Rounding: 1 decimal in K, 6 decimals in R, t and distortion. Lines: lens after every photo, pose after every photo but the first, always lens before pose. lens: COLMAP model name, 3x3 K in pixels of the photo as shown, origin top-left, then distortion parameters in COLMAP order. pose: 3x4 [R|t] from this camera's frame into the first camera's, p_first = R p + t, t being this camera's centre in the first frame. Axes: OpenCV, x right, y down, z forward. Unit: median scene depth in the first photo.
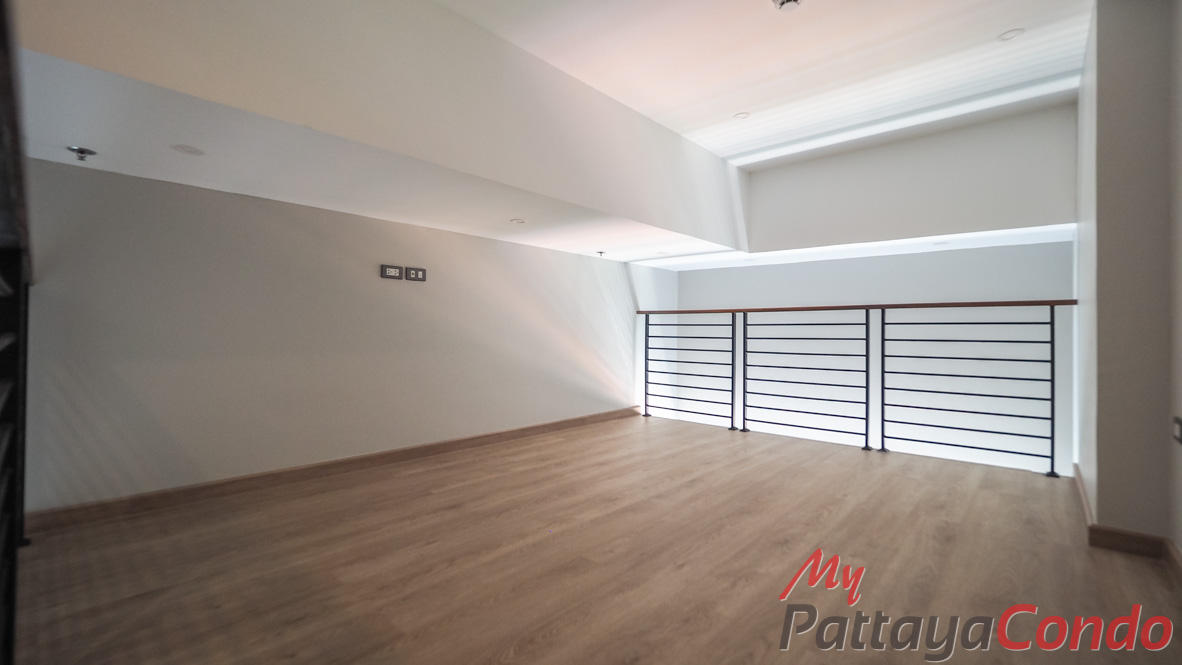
lens RADIAL K [[505.9, 0, 590.9], [0, 505.9, 327.6], [0, 0, 1]] dist [-0.000790, 0.000502]
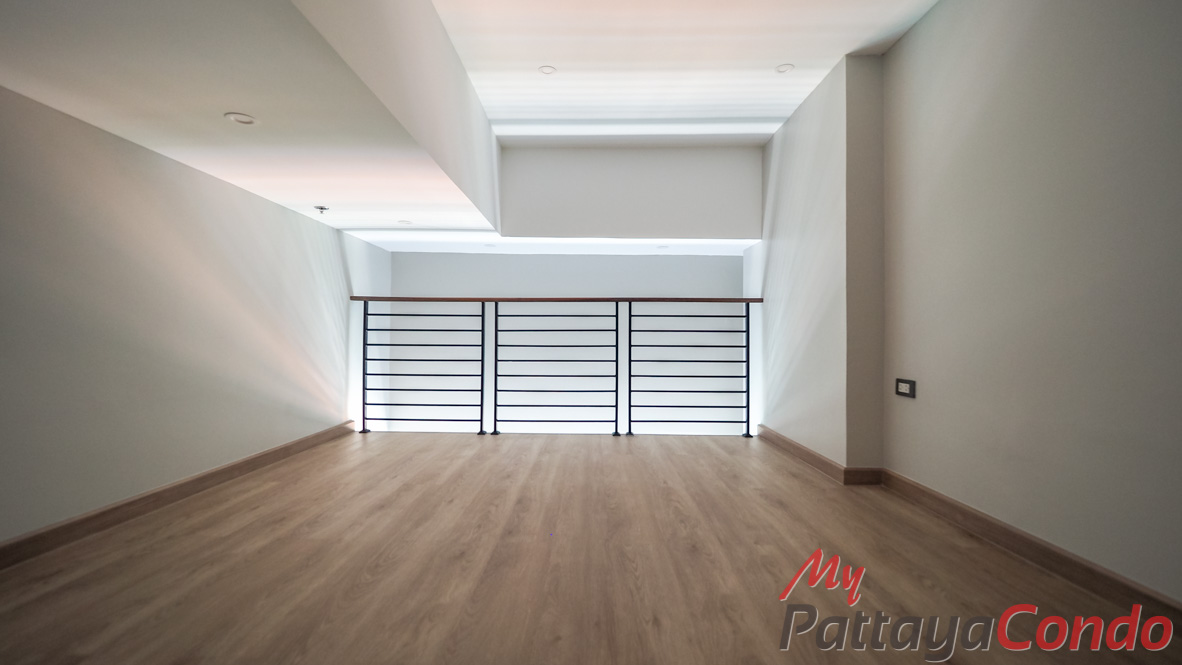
lens RADIAL K [[505.9, 0, 591.0], [0, 505.9, 332.5], [0, 0, 1]] dist [0.009142, -0.000580]
pose [[0.754778, 0.000442, 0.655980, -0.184897], [-0.003266, 0.999990, 0.003084, 0.024679], [-0.655972, -0.004470, 0.754772, 0.249064]]
